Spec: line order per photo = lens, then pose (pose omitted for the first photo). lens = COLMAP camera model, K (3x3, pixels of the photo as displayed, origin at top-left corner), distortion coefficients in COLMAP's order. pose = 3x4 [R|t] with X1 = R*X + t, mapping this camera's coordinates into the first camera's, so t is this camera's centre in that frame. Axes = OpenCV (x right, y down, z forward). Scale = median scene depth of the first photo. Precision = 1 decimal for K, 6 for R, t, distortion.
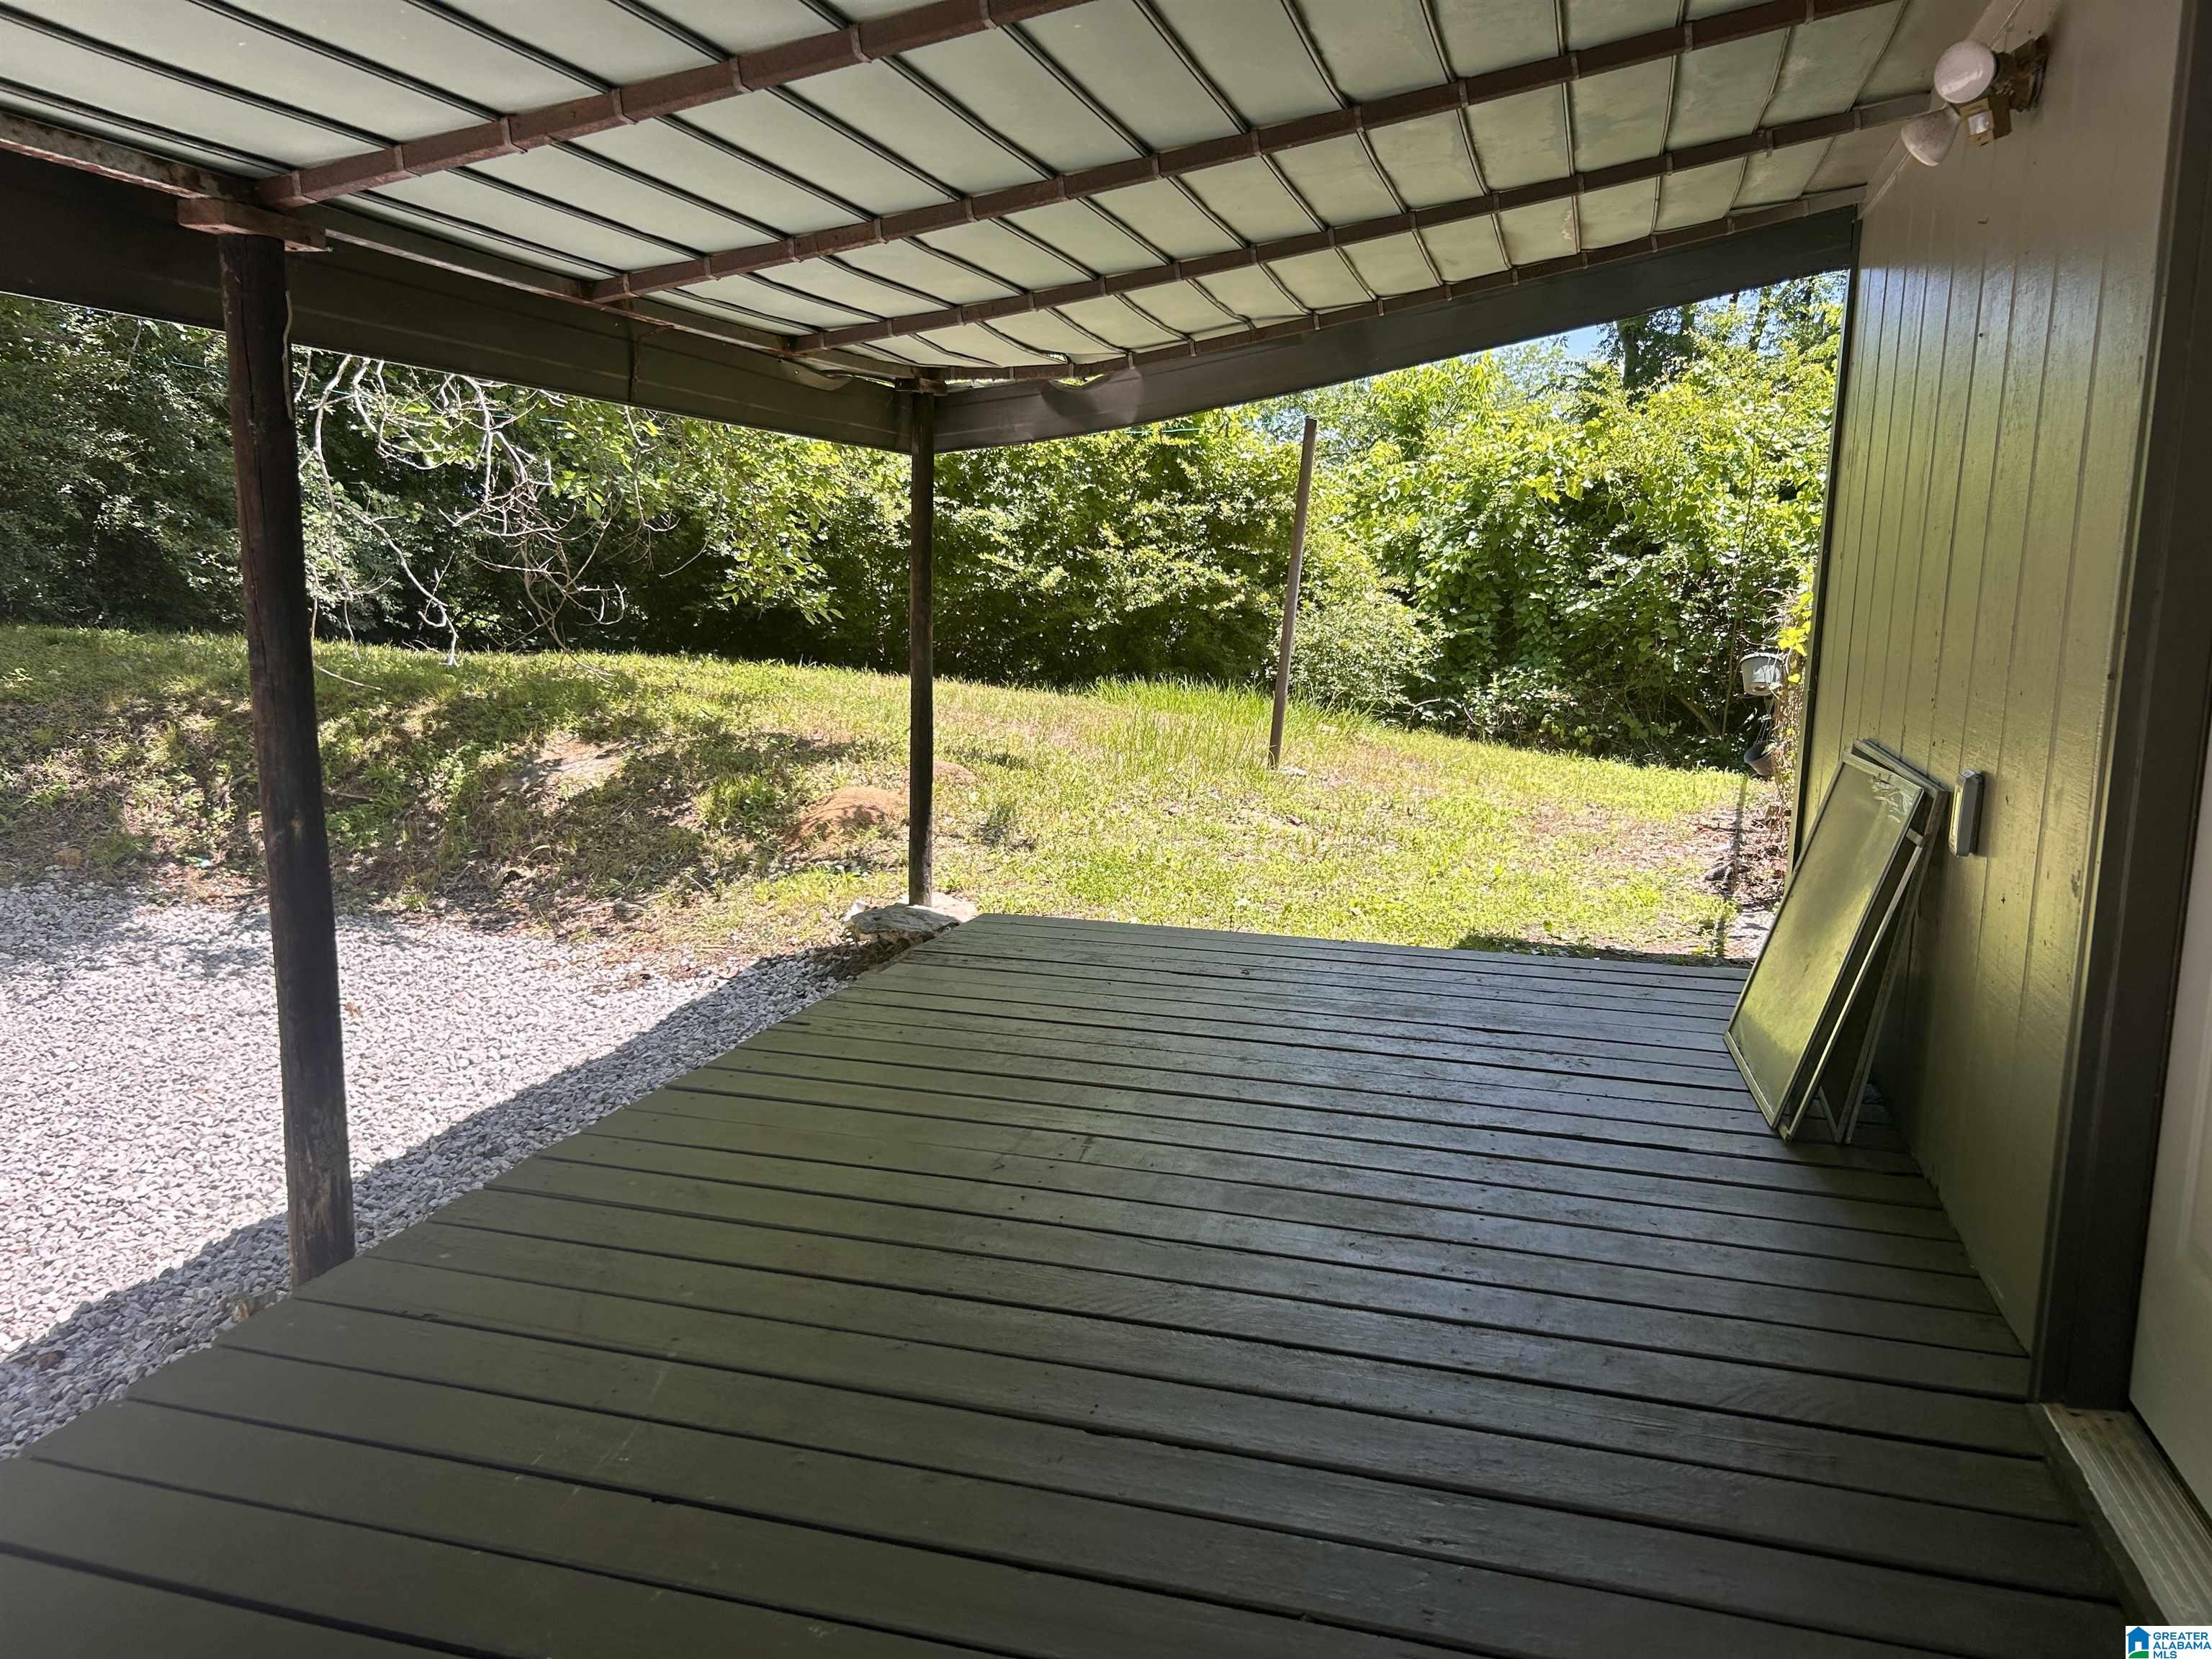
lens RADIAL K [[1661.0, 0, 1122.7], [0, 1661.0, 812.8], [0, 0, 1]] dist [0.075206, -0.067926]
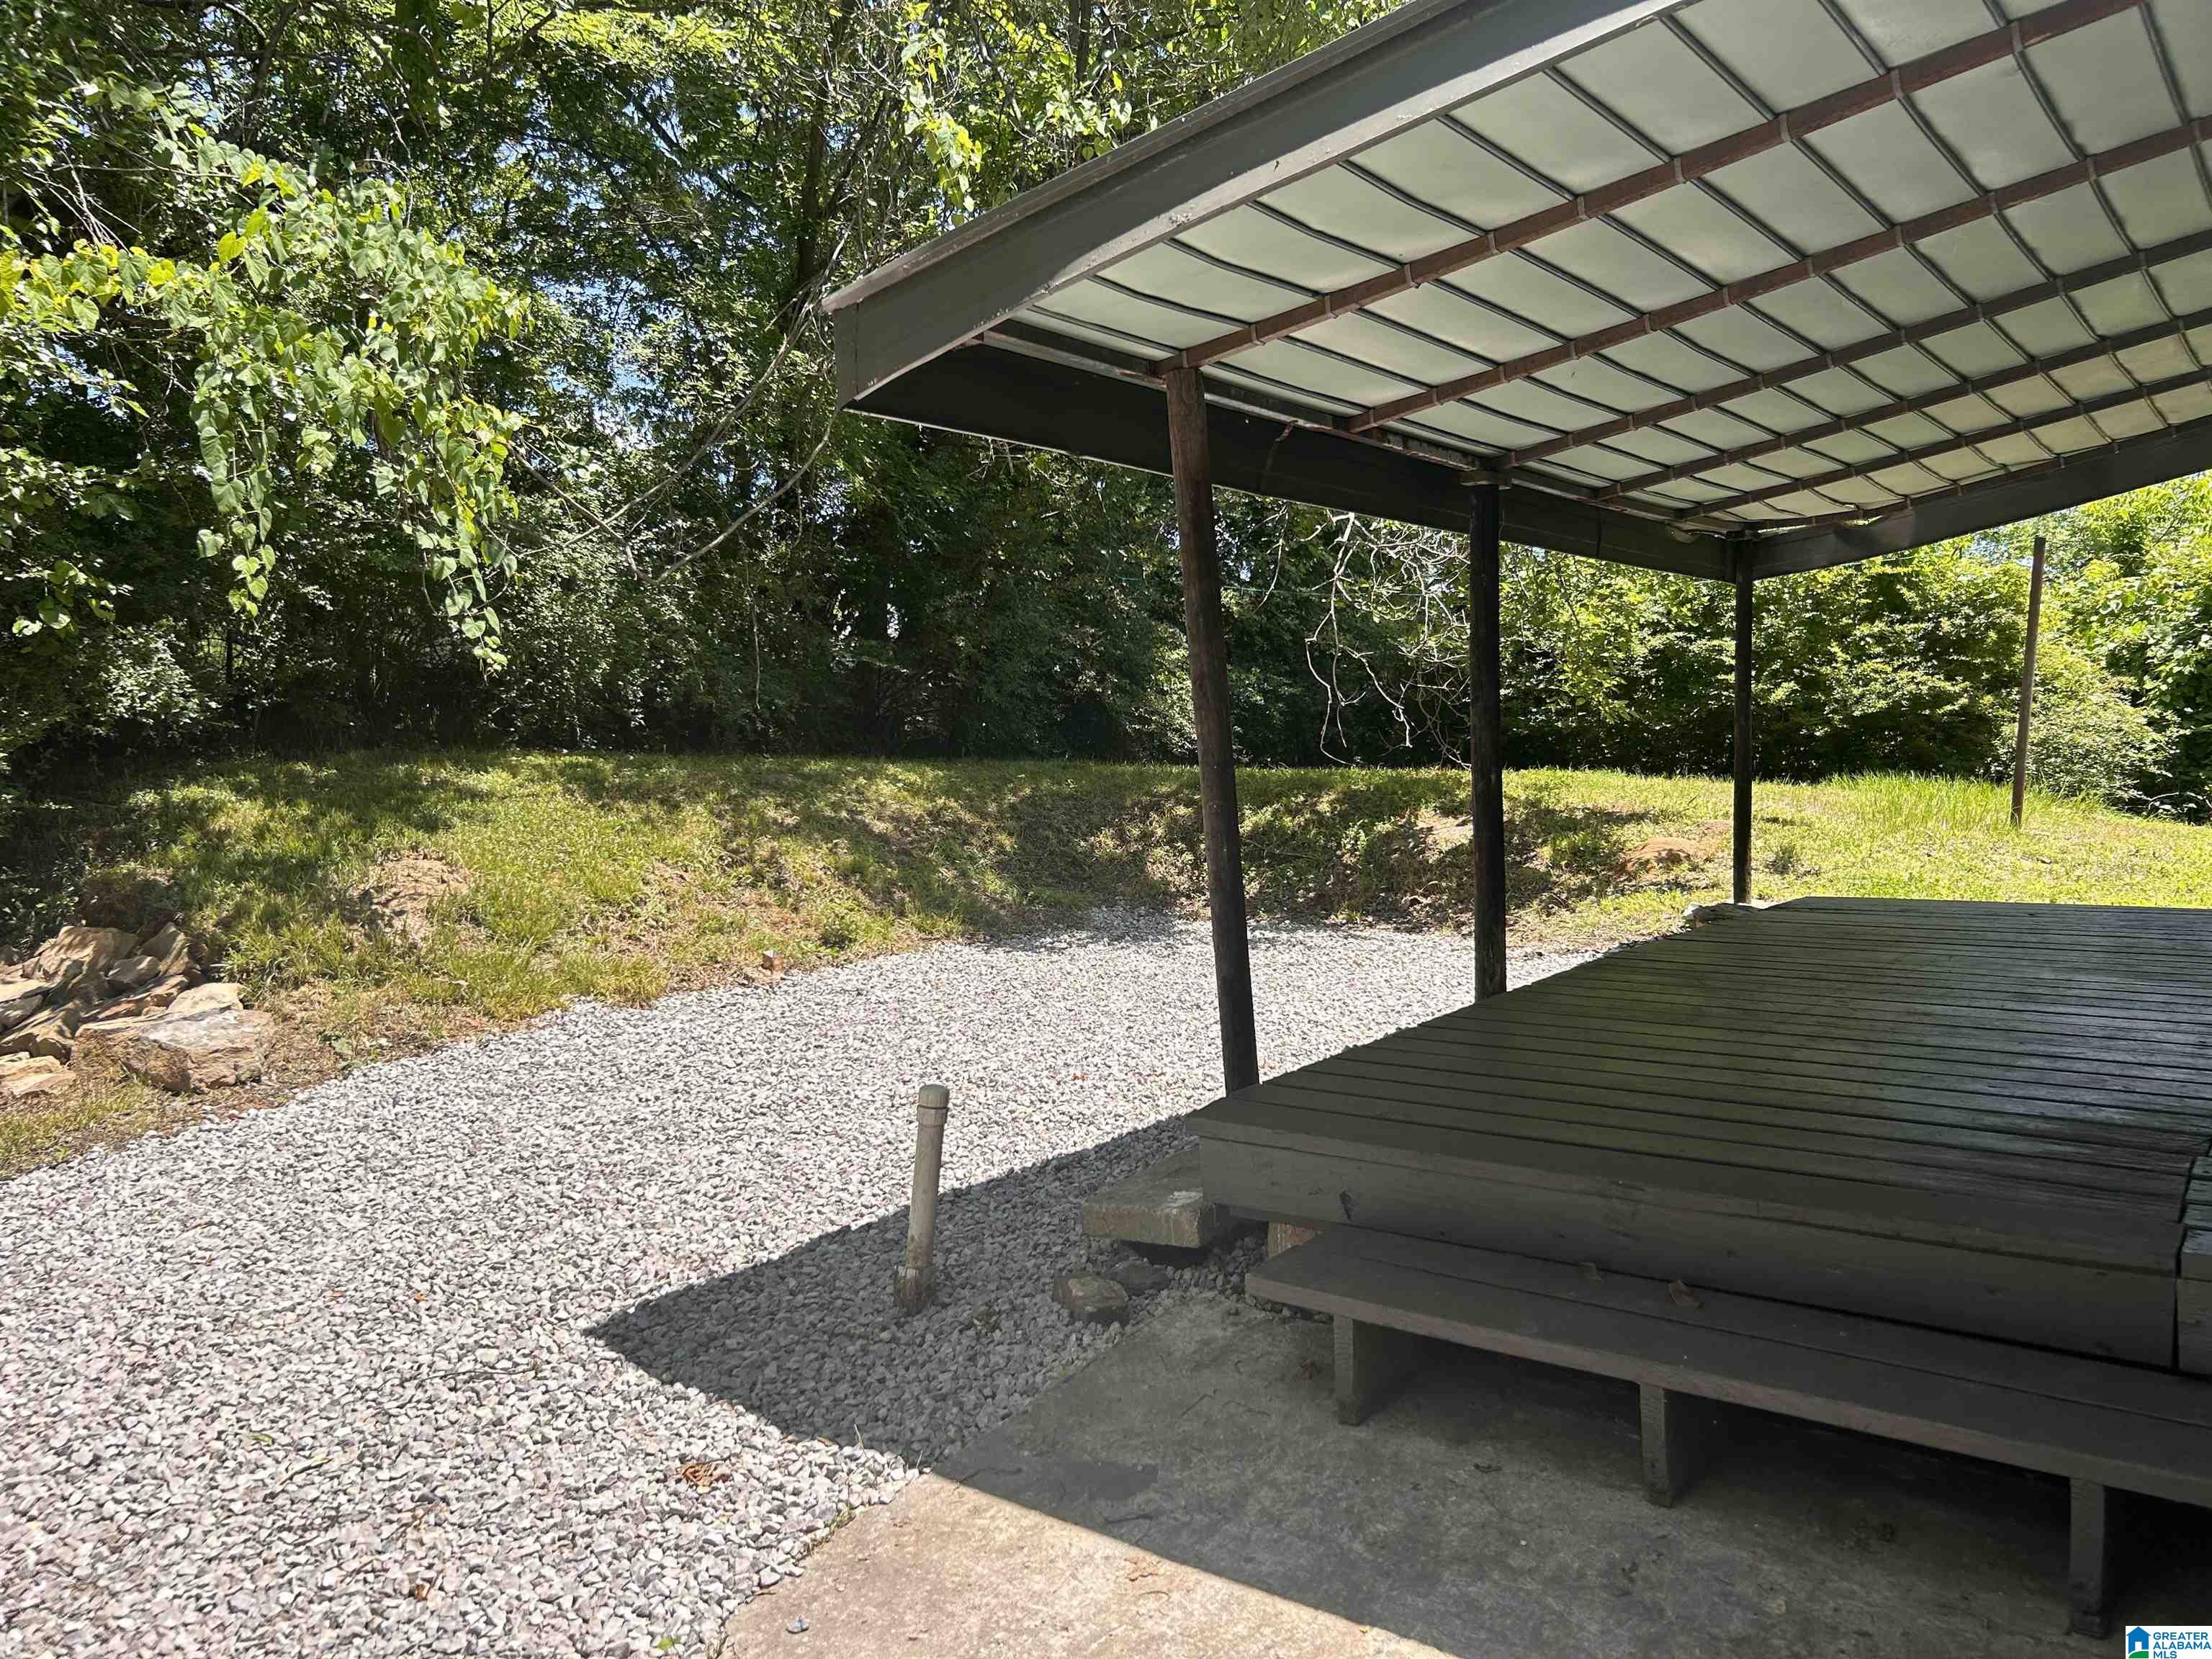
lens RADIAL K [[1661.0, 0, 1122.7], [0, 1661.0, 812.8], [0, 0, 1]] dist [0.075206, -0.067926]
pose [[0.933087, -0.026099, -0.358701, -0.053553], [-0.010687, 0.994911, -0.100189, 0.066238], [0.359491, 0.097318, 0.928060, -0.254753]]
